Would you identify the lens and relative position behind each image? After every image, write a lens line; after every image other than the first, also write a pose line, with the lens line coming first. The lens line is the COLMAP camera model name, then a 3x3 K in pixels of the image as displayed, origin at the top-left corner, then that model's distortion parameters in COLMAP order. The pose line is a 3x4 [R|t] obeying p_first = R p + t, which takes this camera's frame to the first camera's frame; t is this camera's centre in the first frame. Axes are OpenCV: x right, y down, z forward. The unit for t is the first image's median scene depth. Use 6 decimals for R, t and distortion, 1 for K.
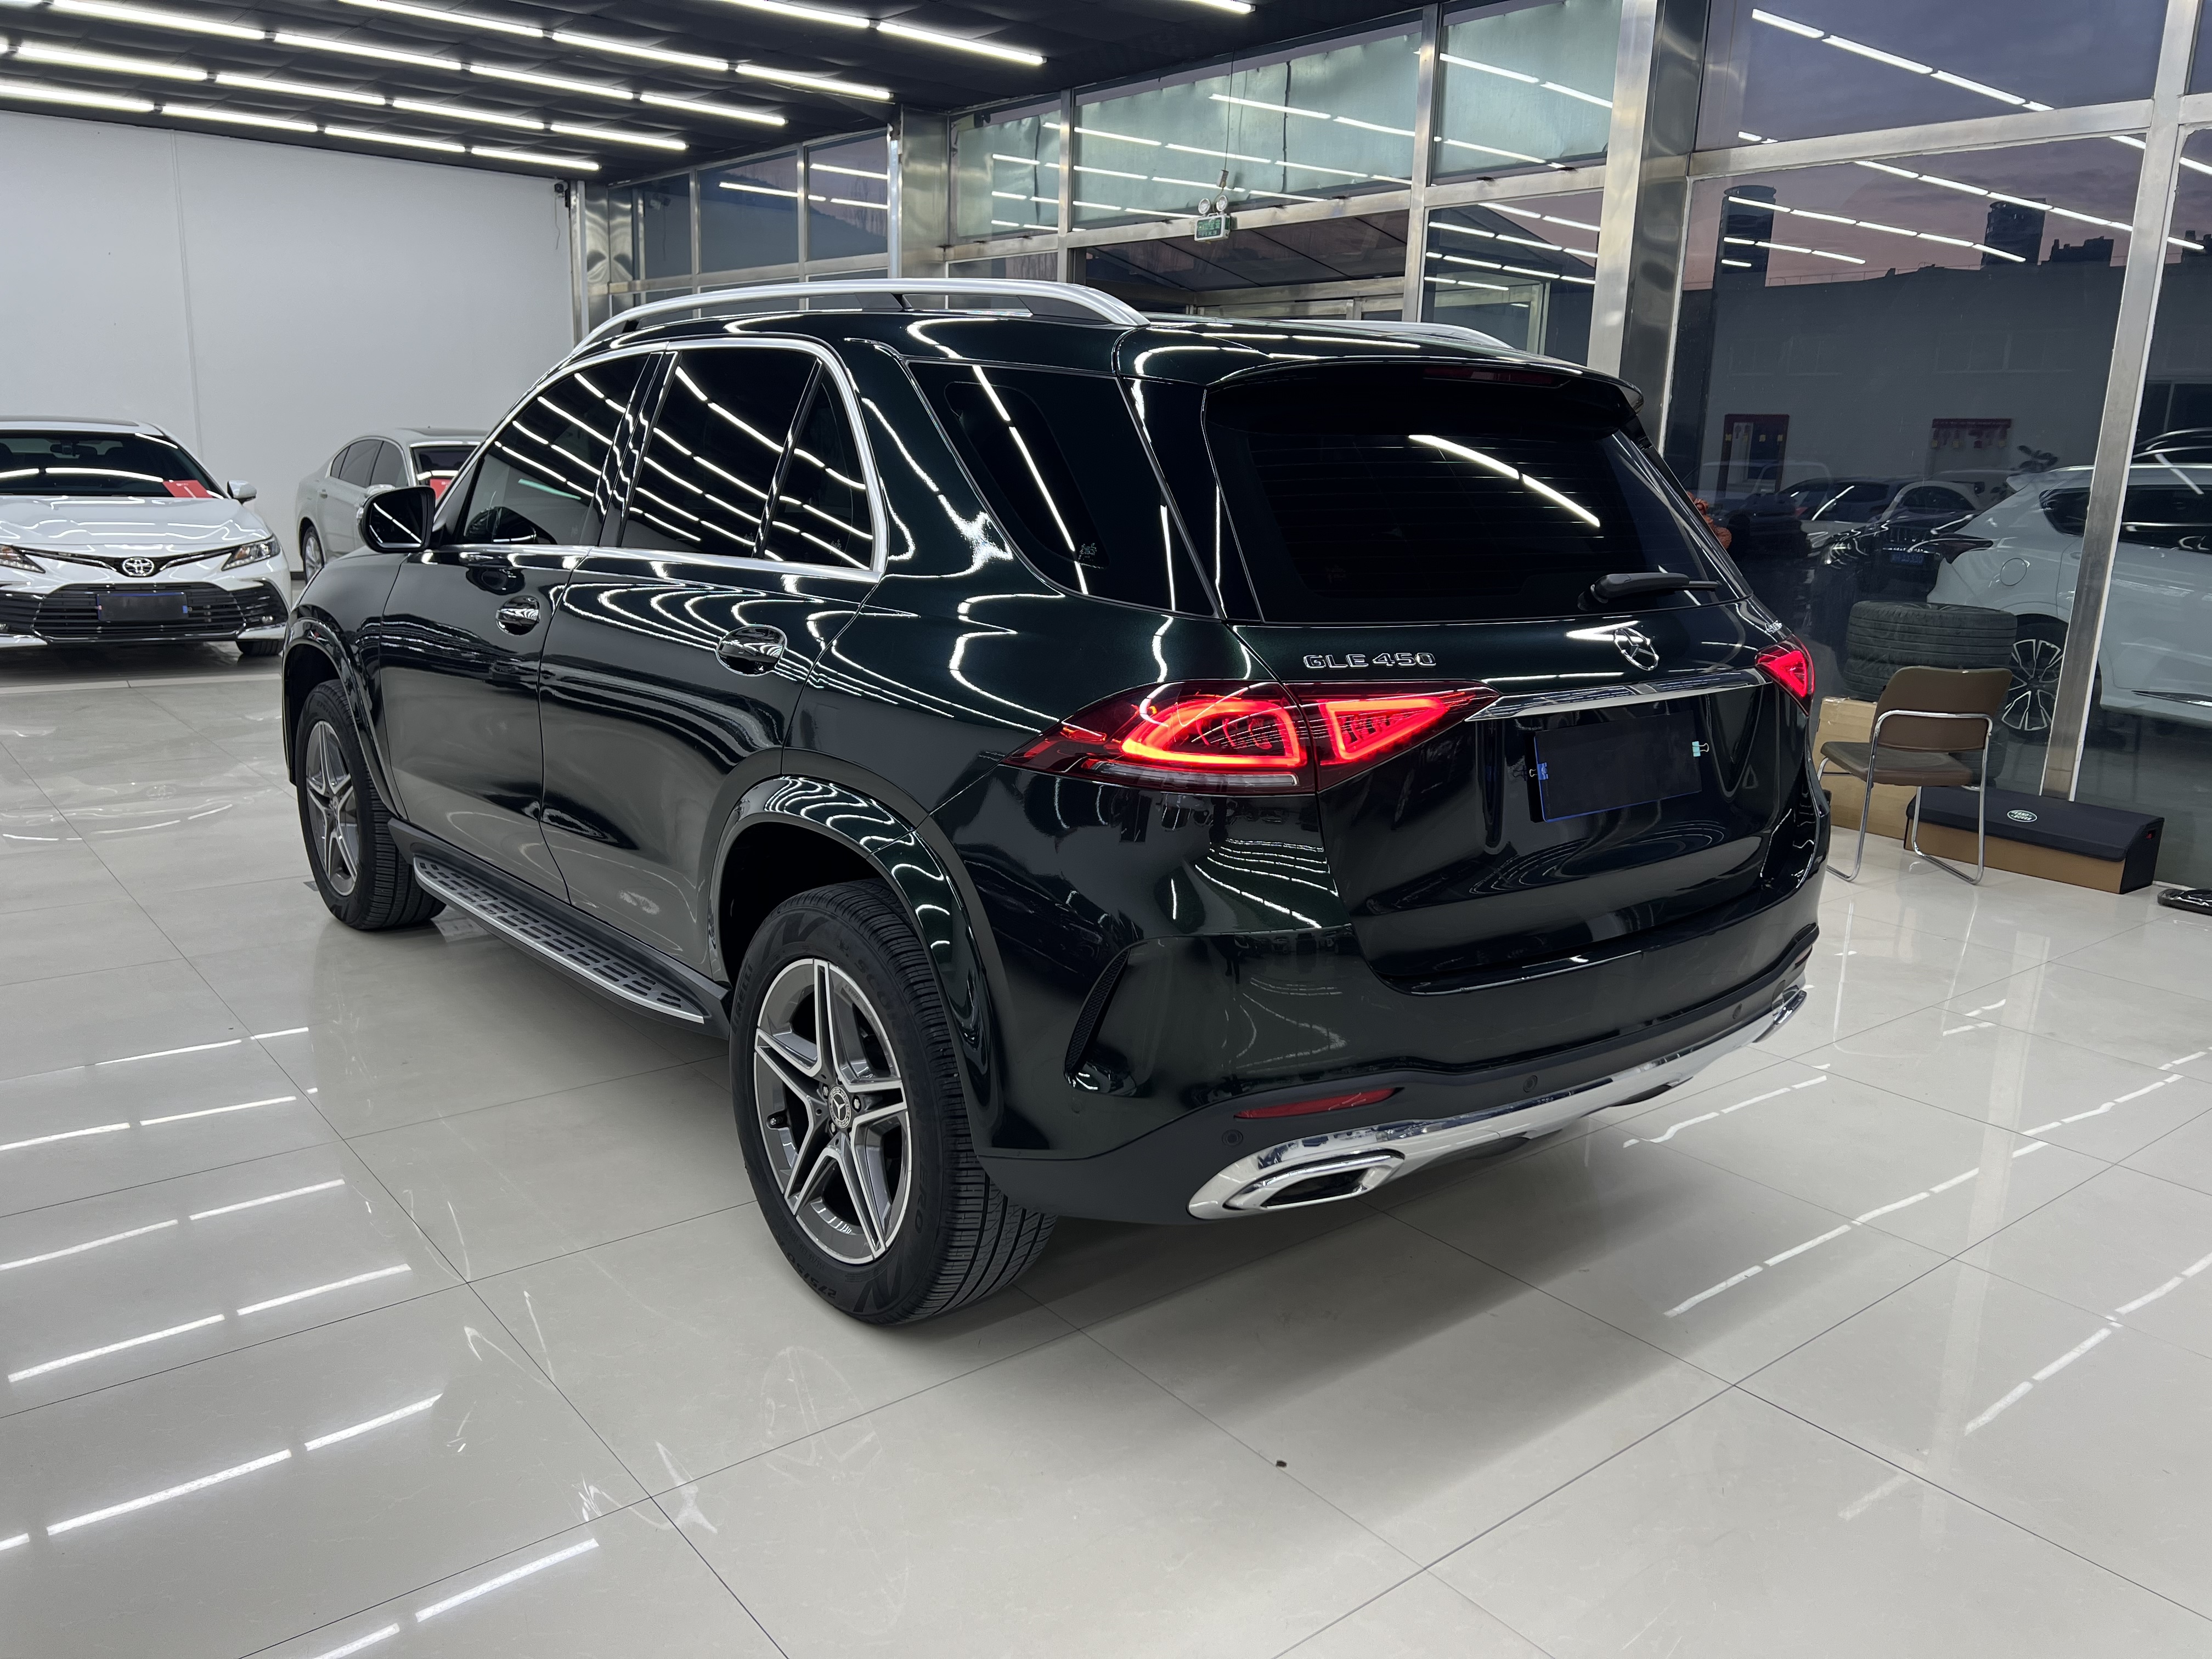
lens RADIAL K [[1695.0, 0, 1142.7], [0, 1695.0, 859.2], [0, 0, 1]] dist [0.059315, -0.056005]
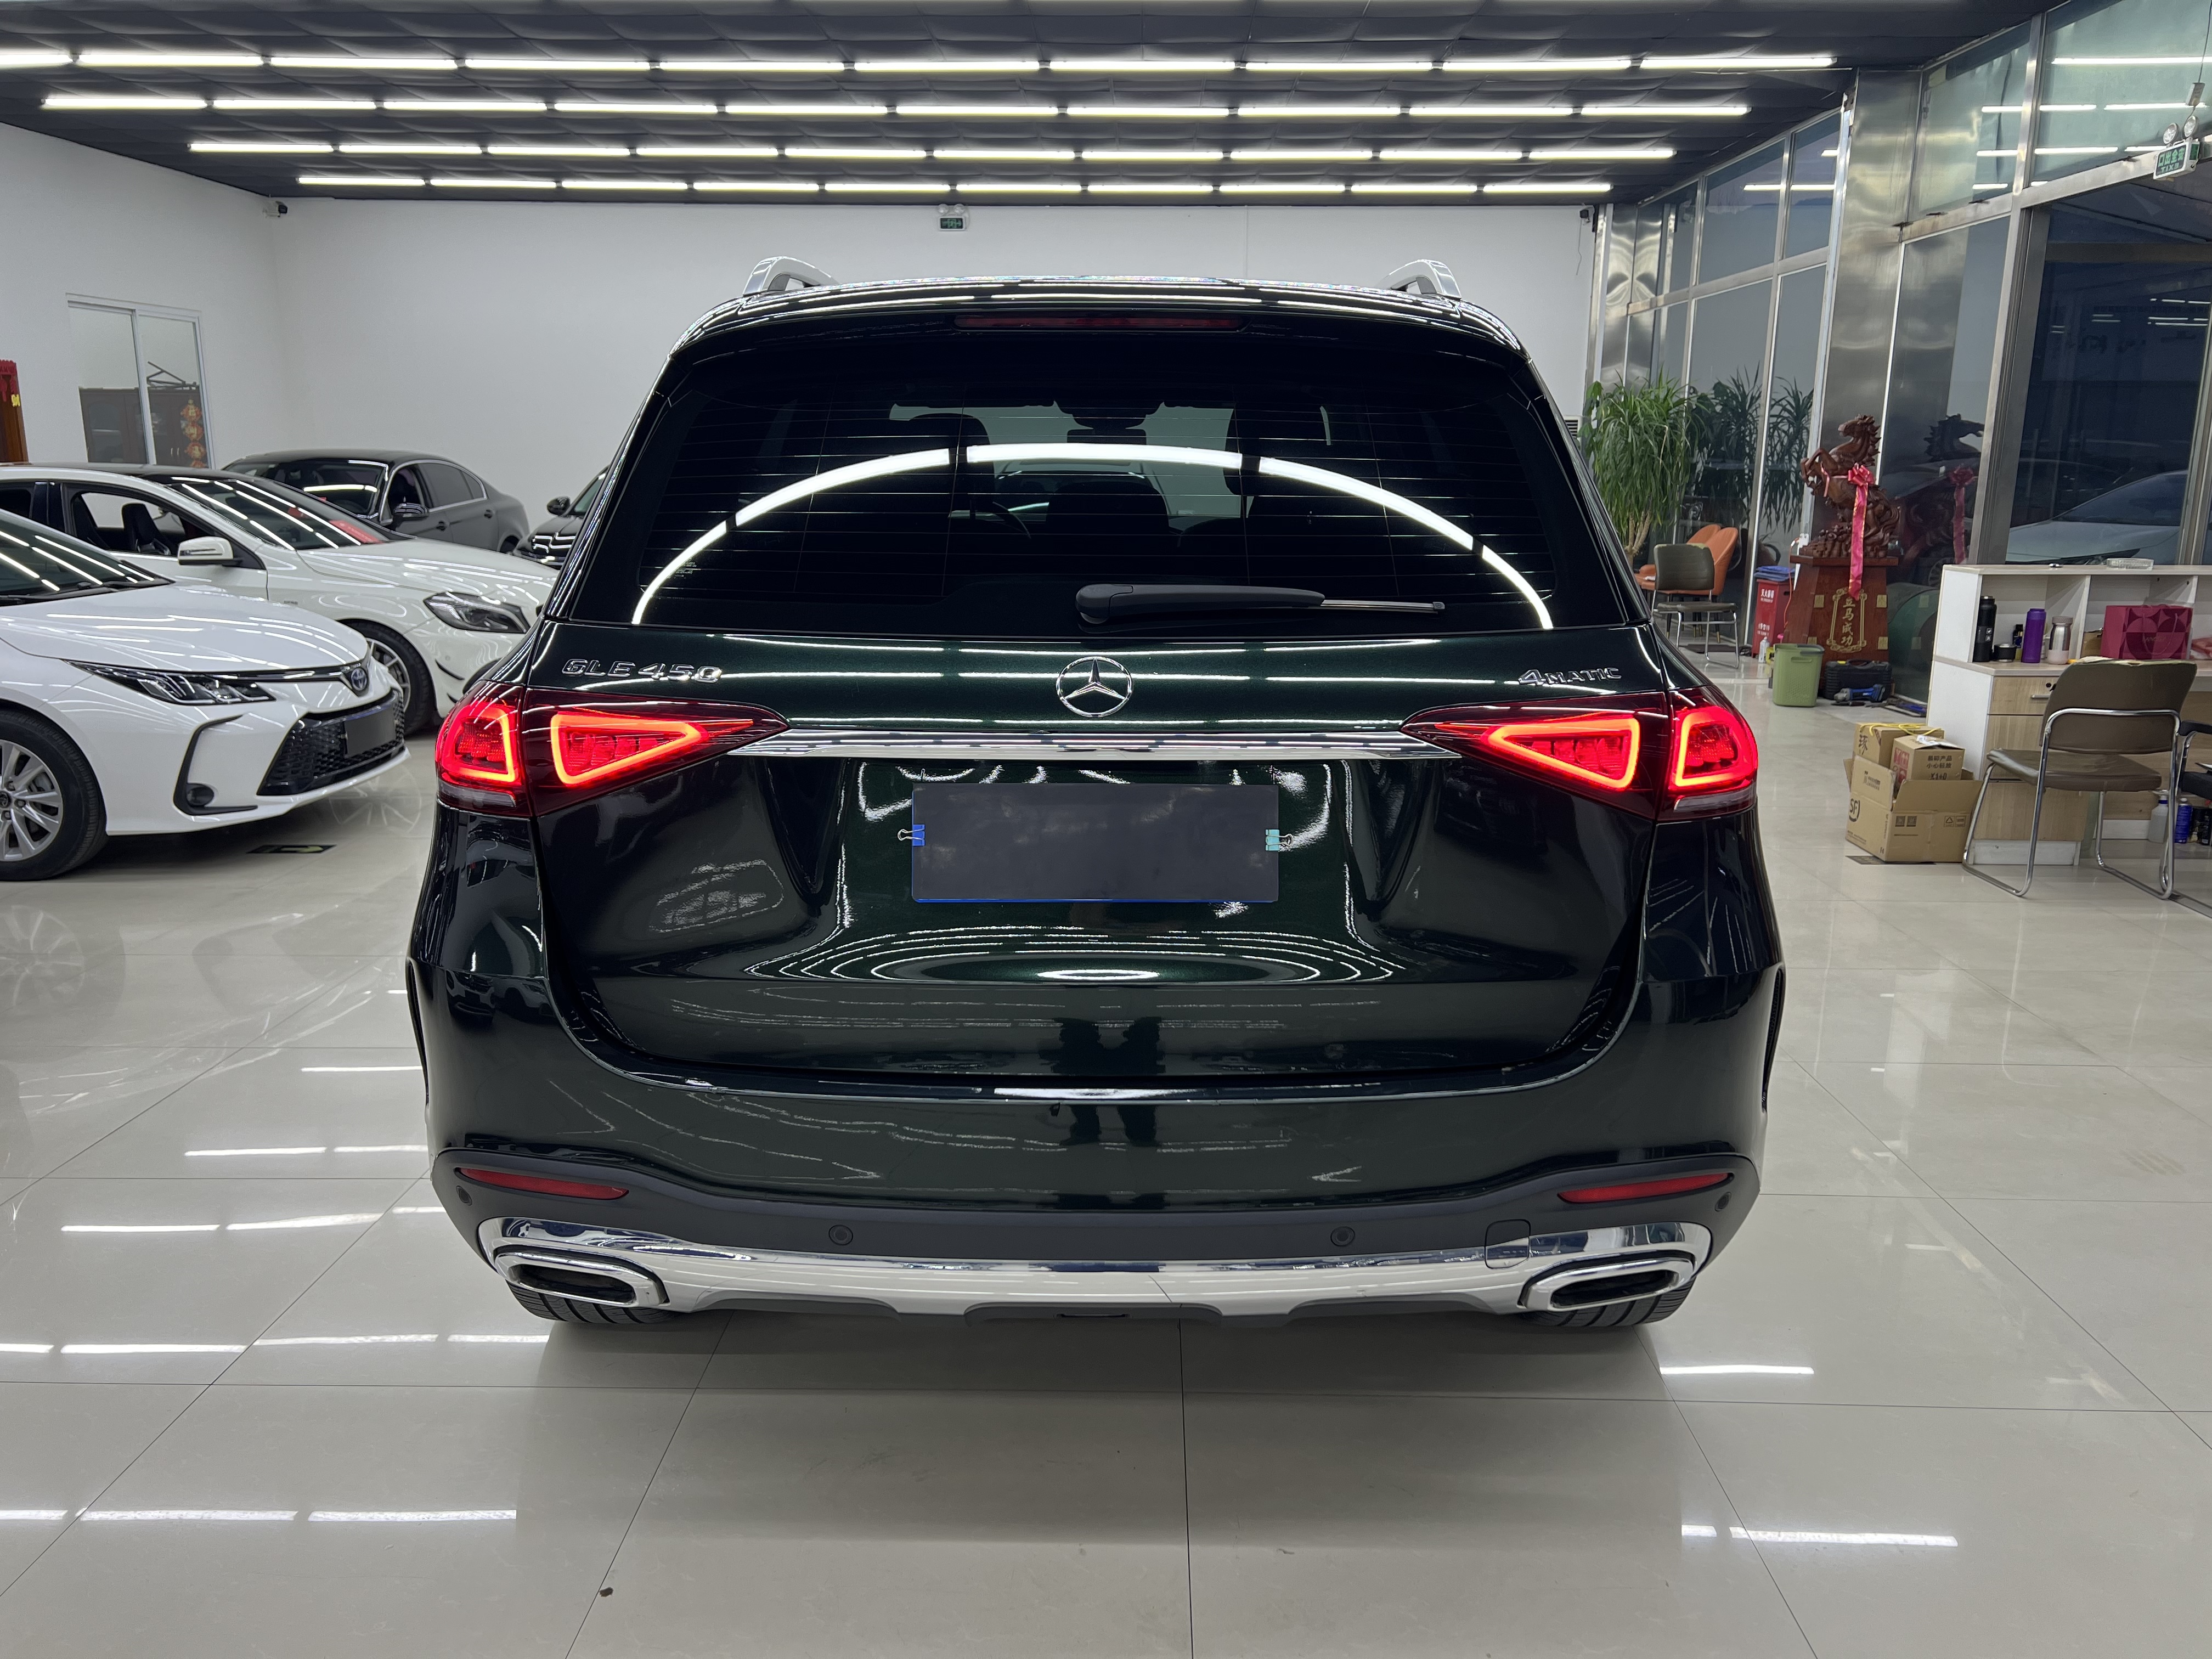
lens RADIAL K [[1695.0, 0, 1106.2], [0, 1695.0, 832.8], [0, 0, 1]] dist [0.059315, -0.056005]
pose [[0.763286, 0.115277, -0.635693, 0.165084], [-0.135665, 0.990613, 0.016743, -0.016668], [0.631656, 0.073461, 0.771760, 0.106041]]
